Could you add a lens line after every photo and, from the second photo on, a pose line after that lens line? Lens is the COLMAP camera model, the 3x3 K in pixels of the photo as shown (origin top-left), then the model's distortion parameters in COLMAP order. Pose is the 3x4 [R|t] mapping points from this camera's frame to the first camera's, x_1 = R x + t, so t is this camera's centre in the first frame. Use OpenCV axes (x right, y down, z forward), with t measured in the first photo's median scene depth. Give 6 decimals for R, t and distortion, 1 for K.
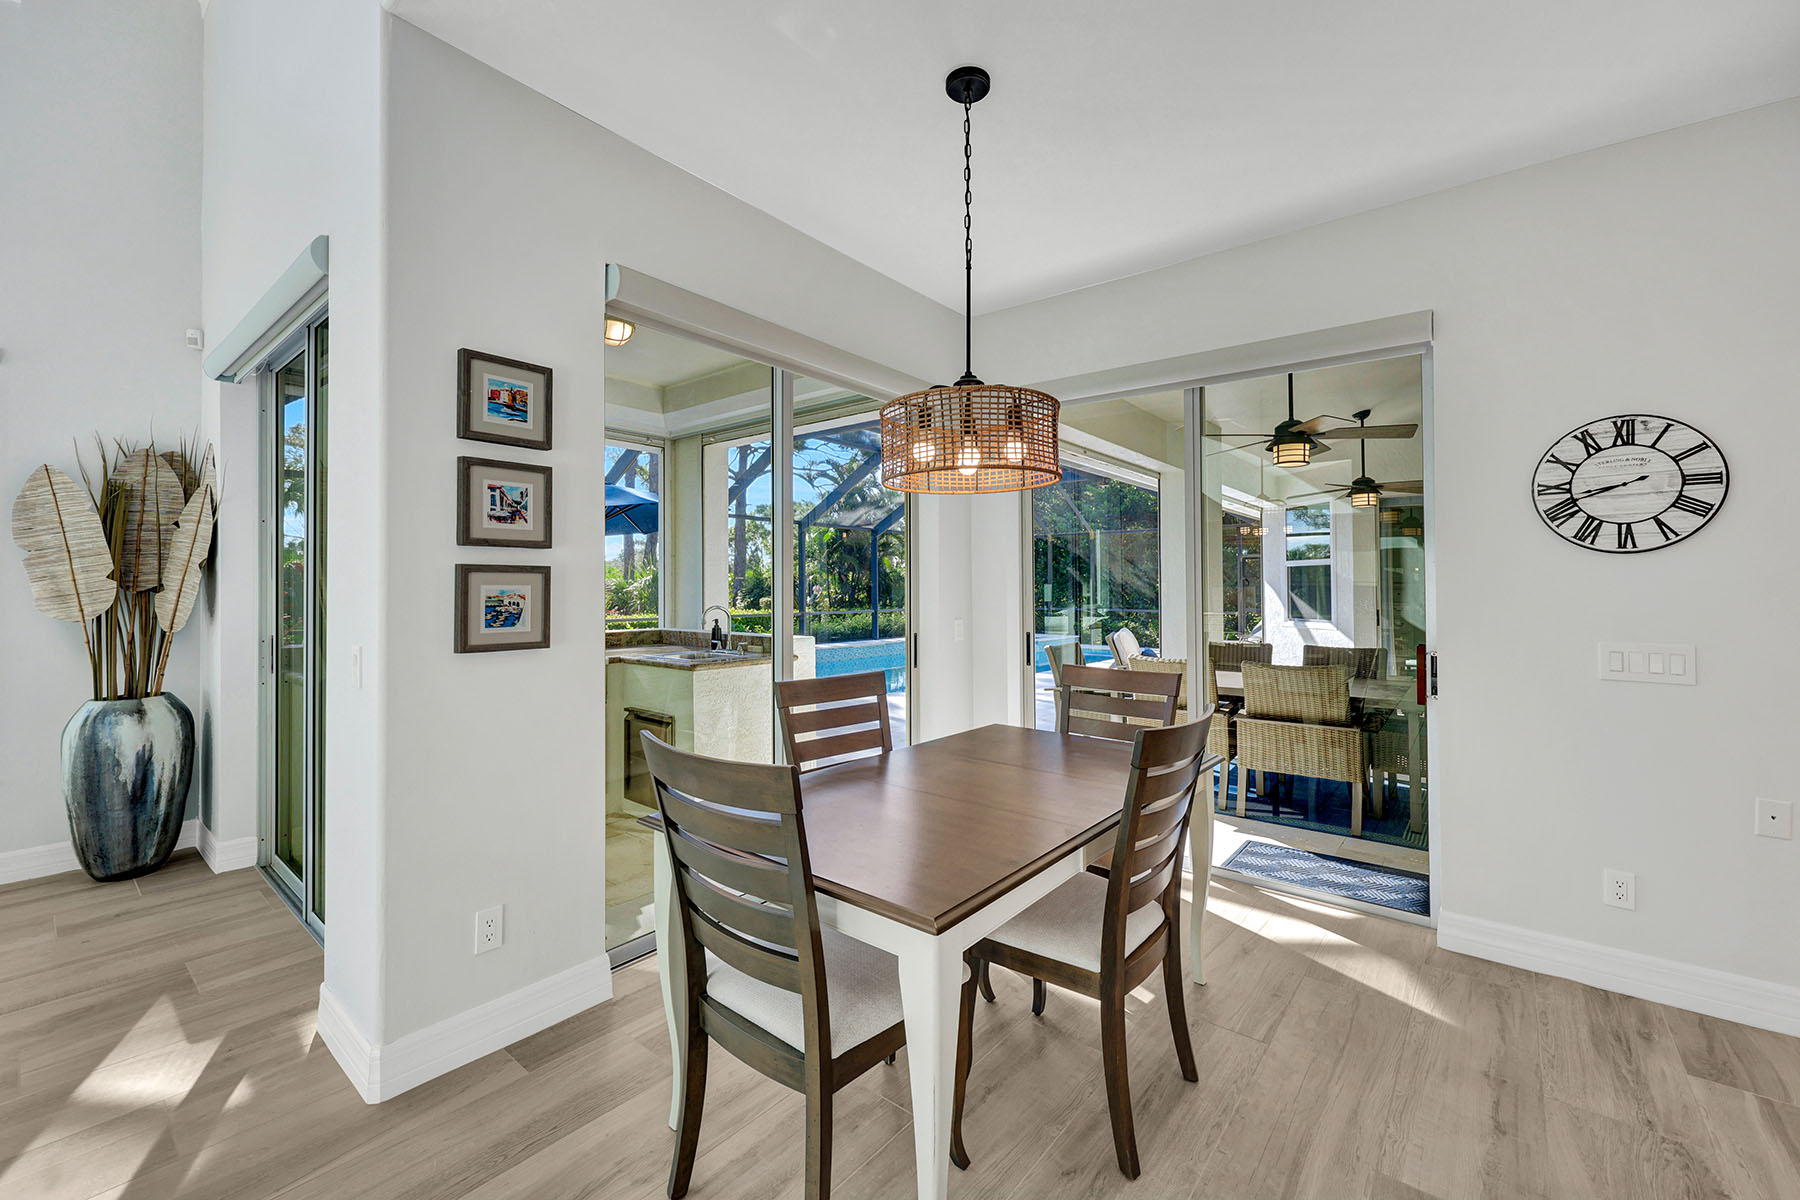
lens RADIAL K [[725.9, 0, 902.7], [0, 725.9, 579.8], [0, 0, 1]] dist [-0.001742, 0.000611]
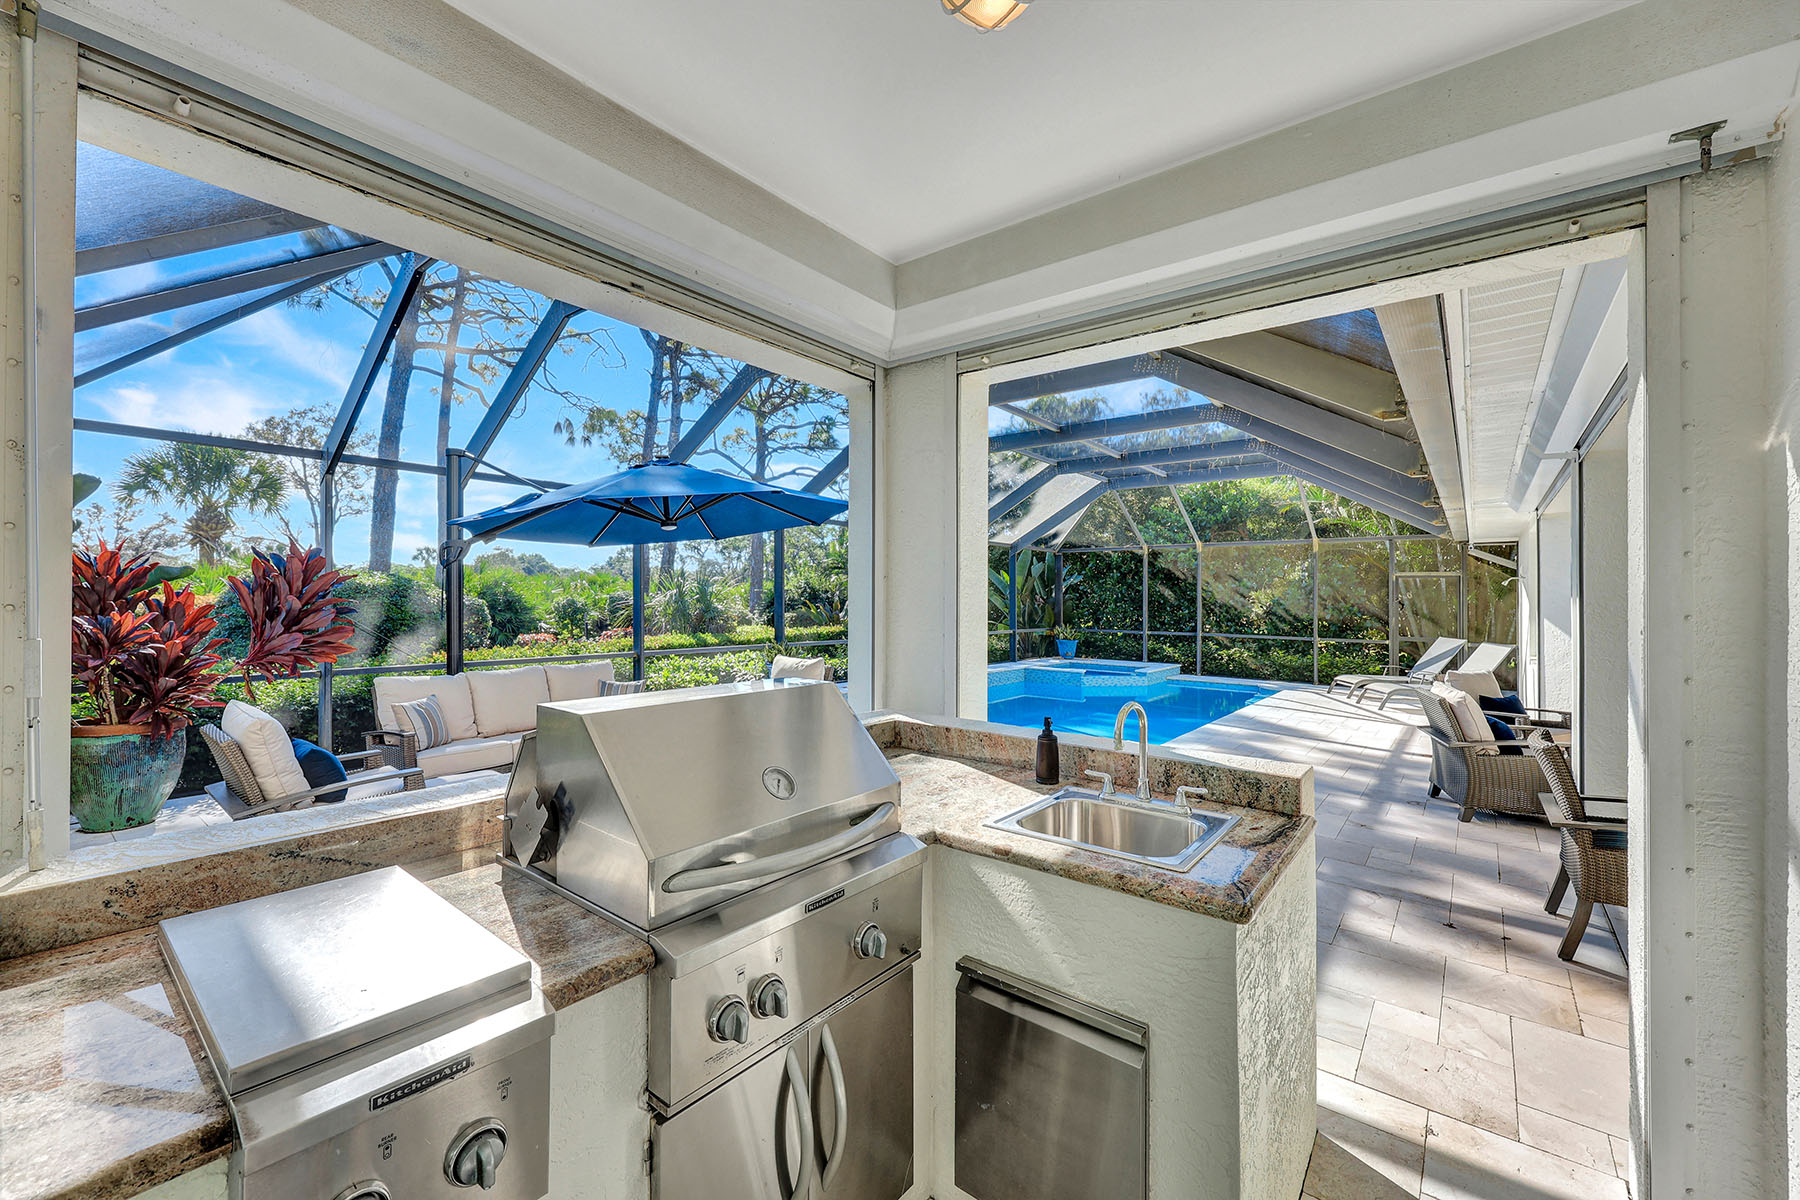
lens RADIAL K [[725.9, 0, 910.2], [0, 725.9, 599.0], [0, 0, 1]] dist [-0.001742, 0.000611]
pose [[0.999943, 0.001808, 0.010485, -0.305183], [-0.001845, 0.999992, 0.003591, -0.018584], [-0.010479, -0.003610, 0.999939, 0.447360]]
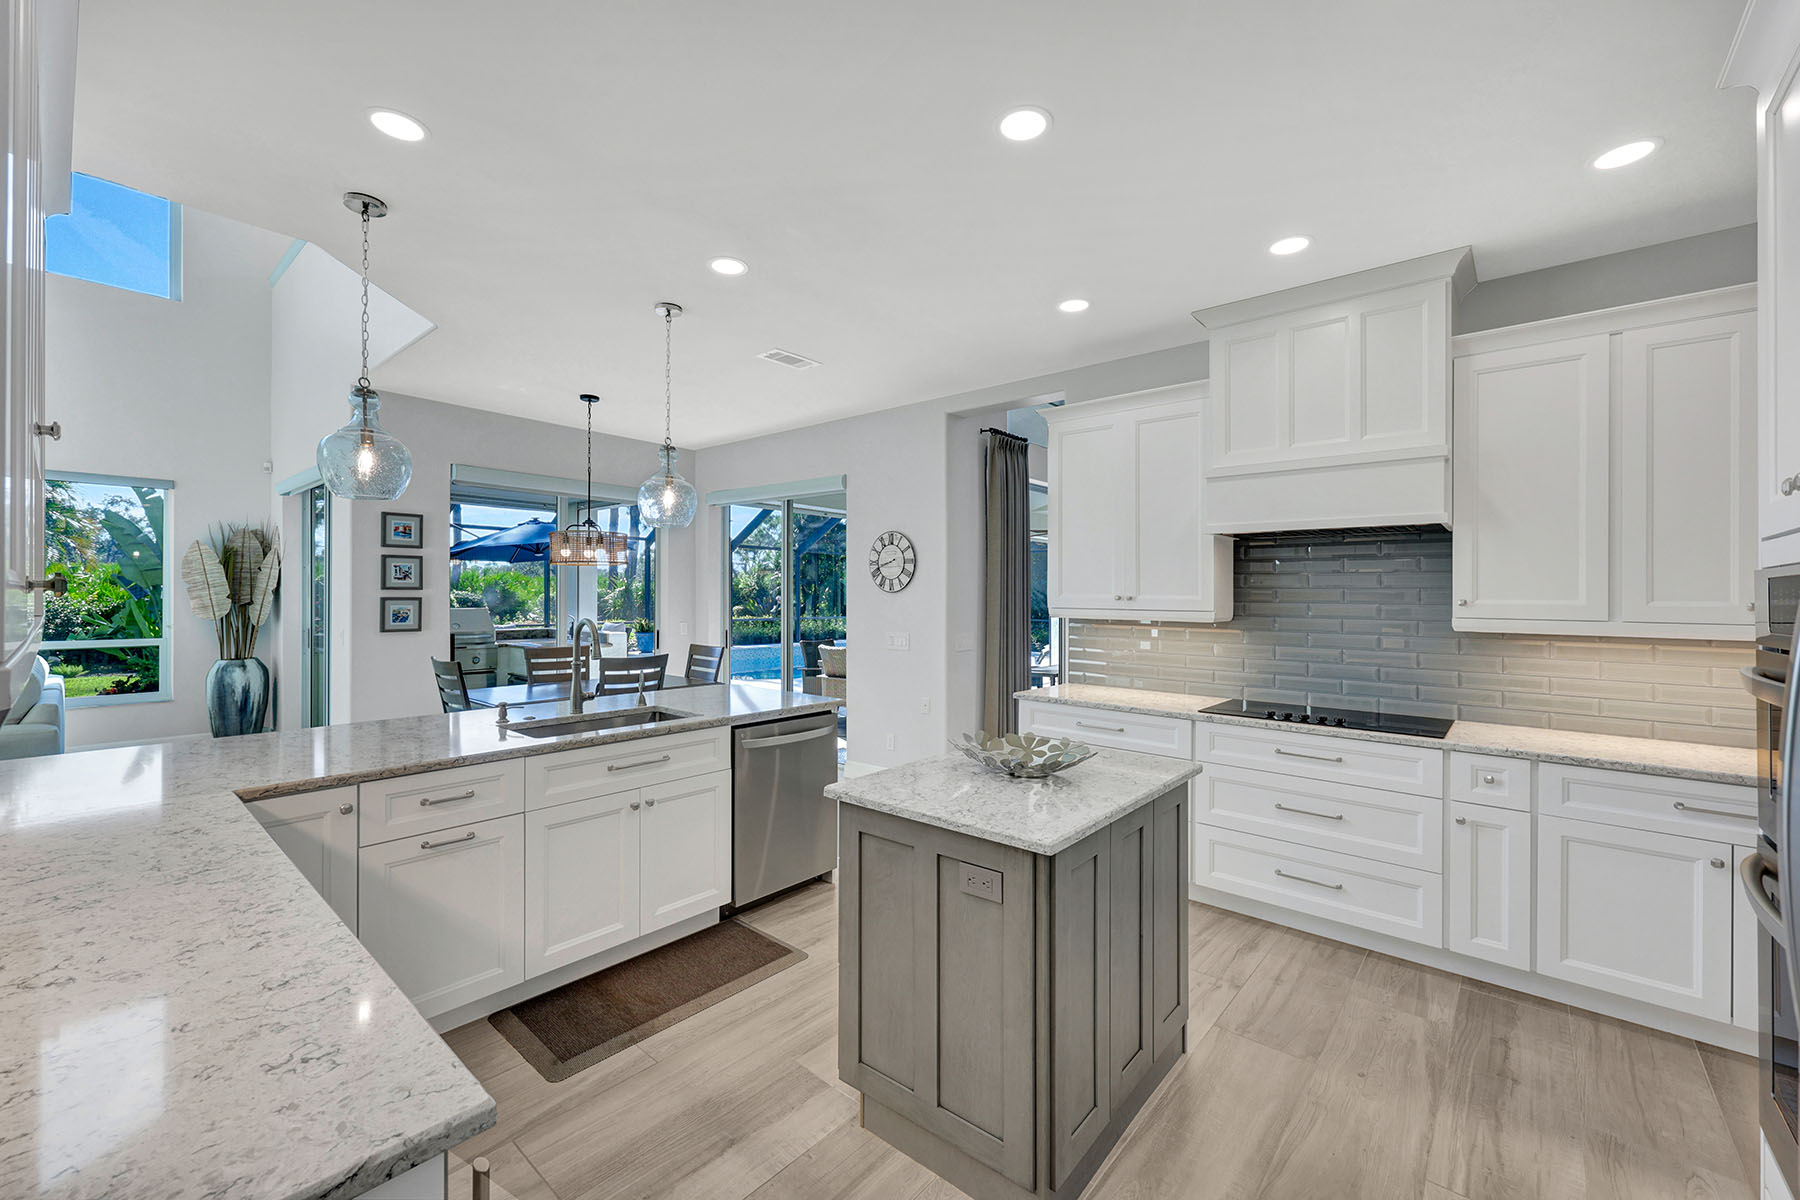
lens RADIAL K [[725.9, 0, 892.7], [0, 725.9, 588.1], [0, 0, 1]] dist [-0.001742, 0.000611]
pose [[0.999352, 0.003433, -0.035819, 1.024028], [-0.003334, 0.999990, 0.002825, -0.054312], [0.035829, -0.002704, 0.999354, -1.188023]]
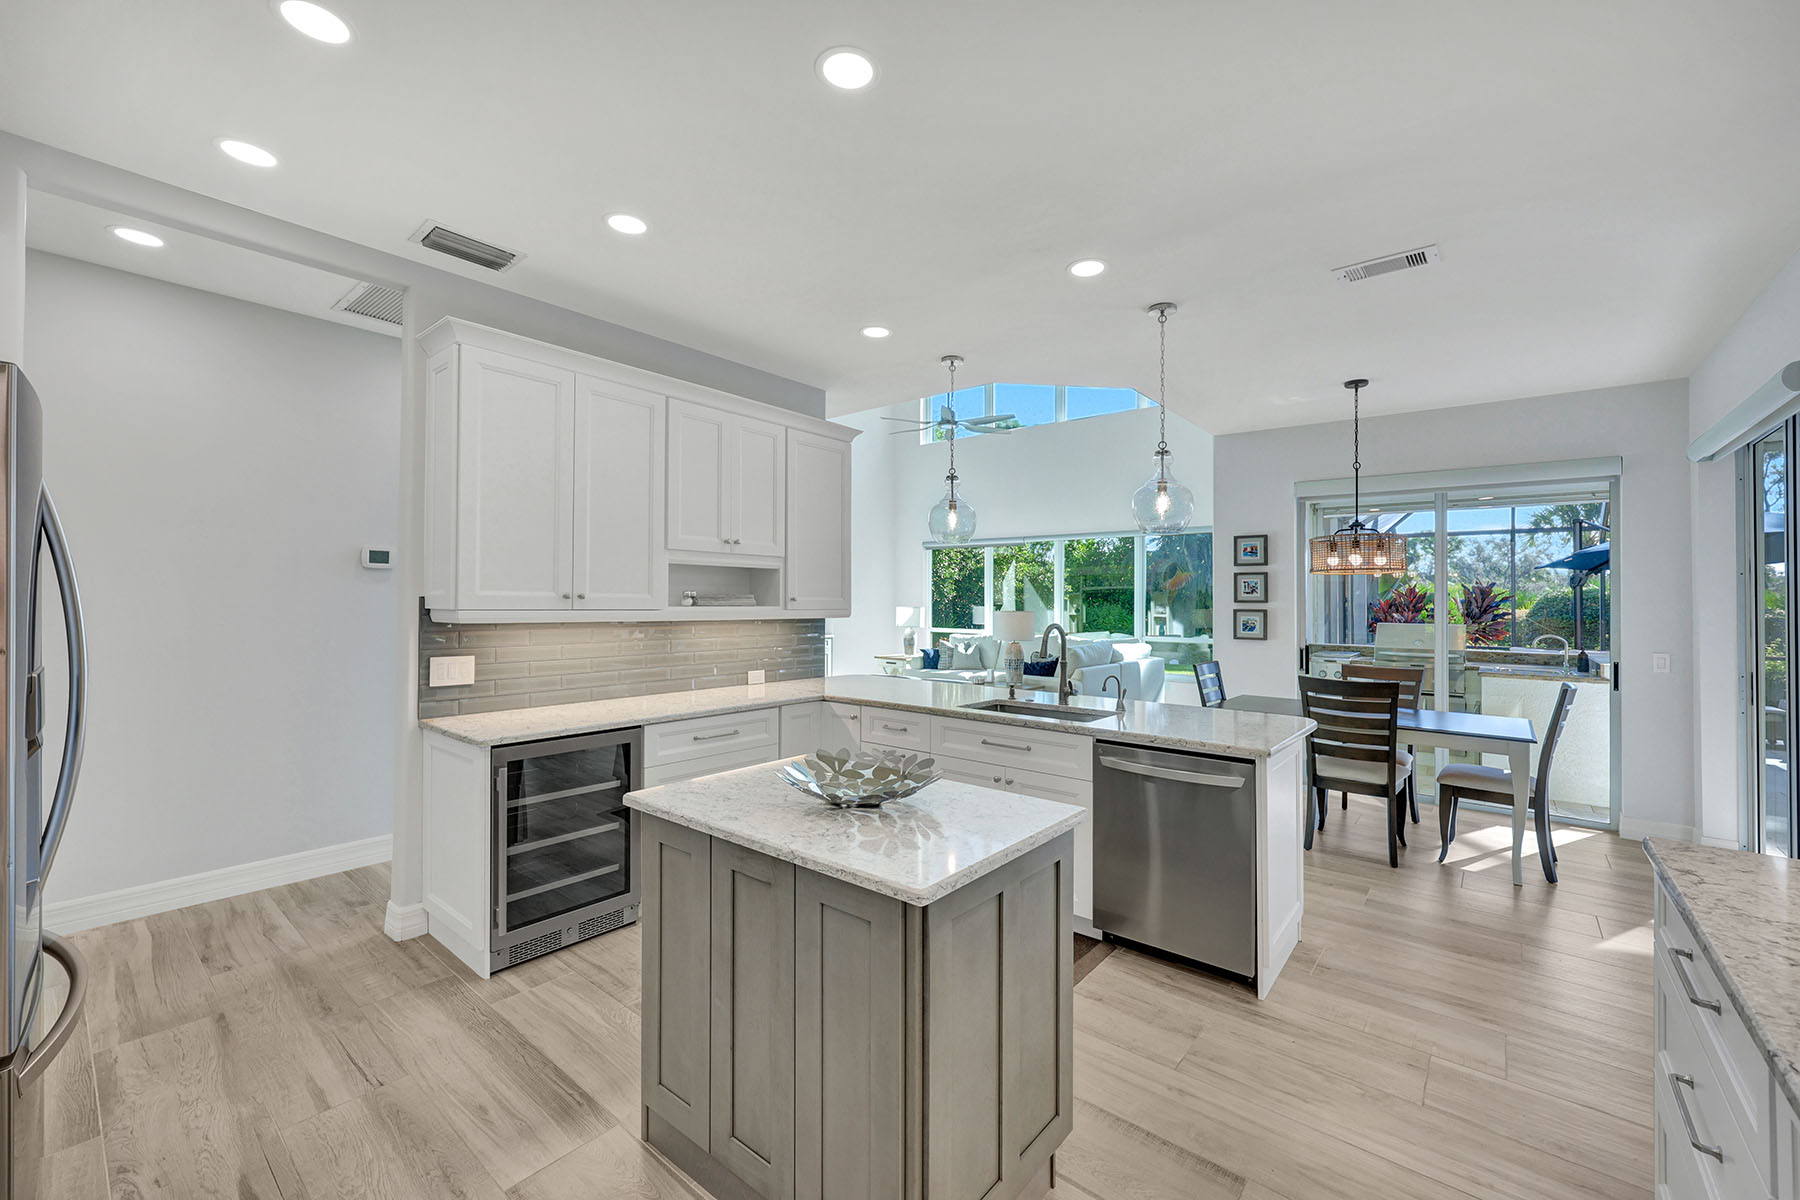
lens RADIAL K [[725.9, 0, 908.7], [0, 725.9, 600.4], [0, 0, 1]] dist [-0.001742, 0.000611]
pose [[0.000442, -0.003582, -0.999993, 1.906480], [0.000476, 0.999993, -0.003581, -0.038543], [1.000000, -0.000474, 0.000444, -0.264534]]
